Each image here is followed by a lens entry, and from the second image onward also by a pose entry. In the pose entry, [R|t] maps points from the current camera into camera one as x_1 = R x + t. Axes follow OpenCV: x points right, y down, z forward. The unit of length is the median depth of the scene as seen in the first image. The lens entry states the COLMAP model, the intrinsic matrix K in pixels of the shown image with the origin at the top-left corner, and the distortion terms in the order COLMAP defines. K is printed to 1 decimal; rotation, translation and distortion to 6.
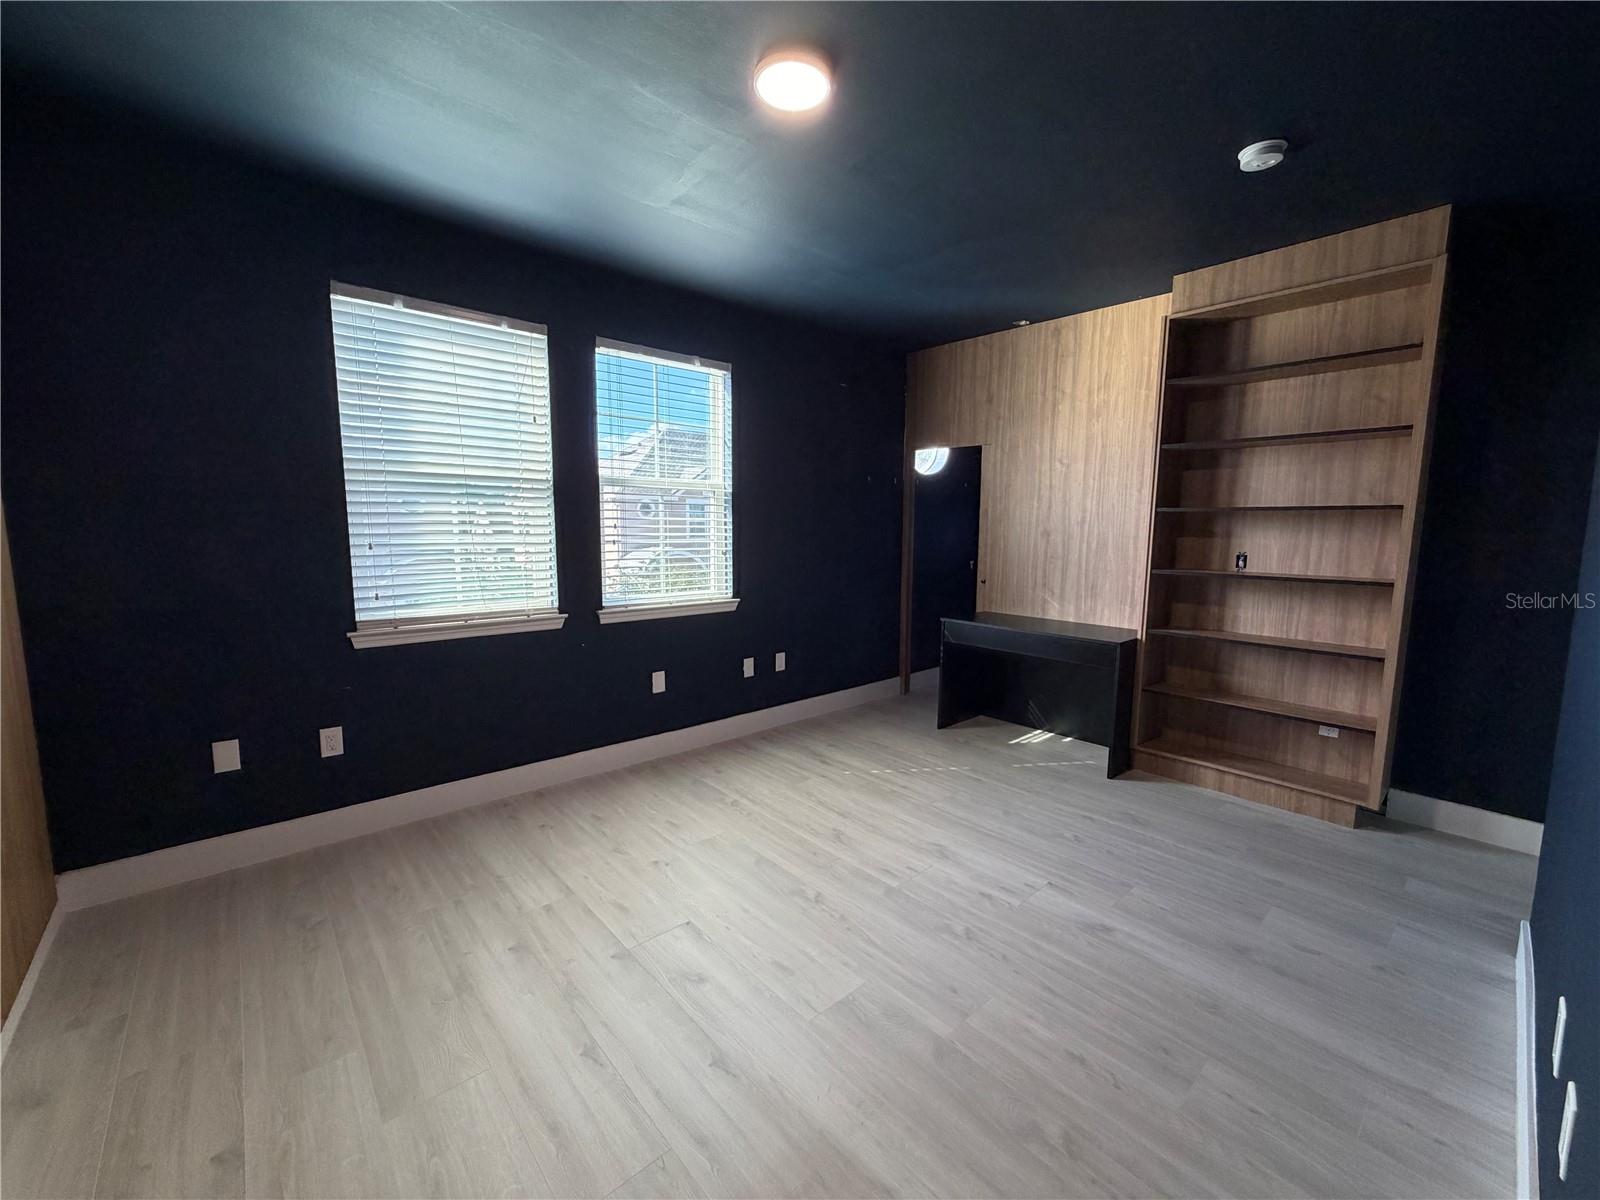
lens RADIAL K [[637.1, 0, 796.6], [0, 637.1, 600.7], [0, 0, 1]] dist [-0.000107, 0.000306]
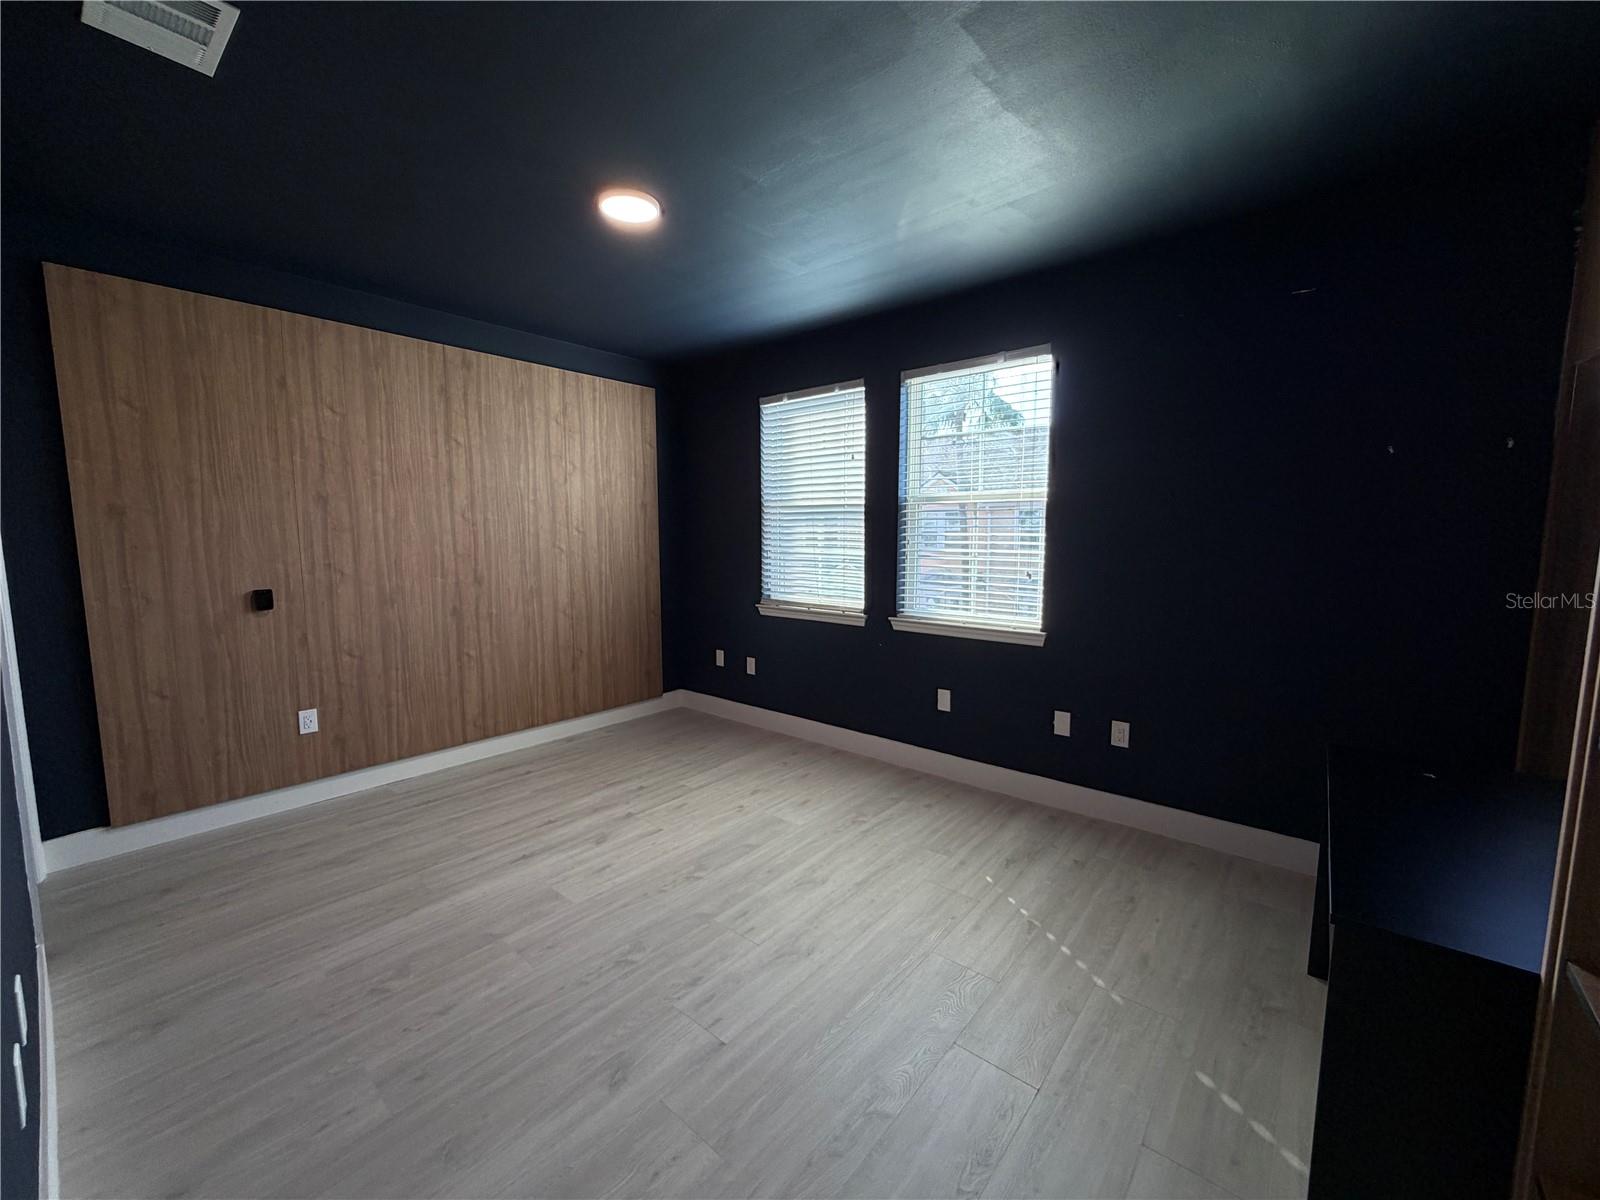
lens RADIAL K [[637.1, 0, 795.6], [0, 637.1, 600.5], [0, 0, 1]] dist [-0.000107, 0.000306]
pose [[0.144601, 0.097446, -0.984680, 0.834324], [-0.114758, 0.990075, 0.081127, -0.092980], [0.982813, 0.101268, 0.154348, 0.718782]]
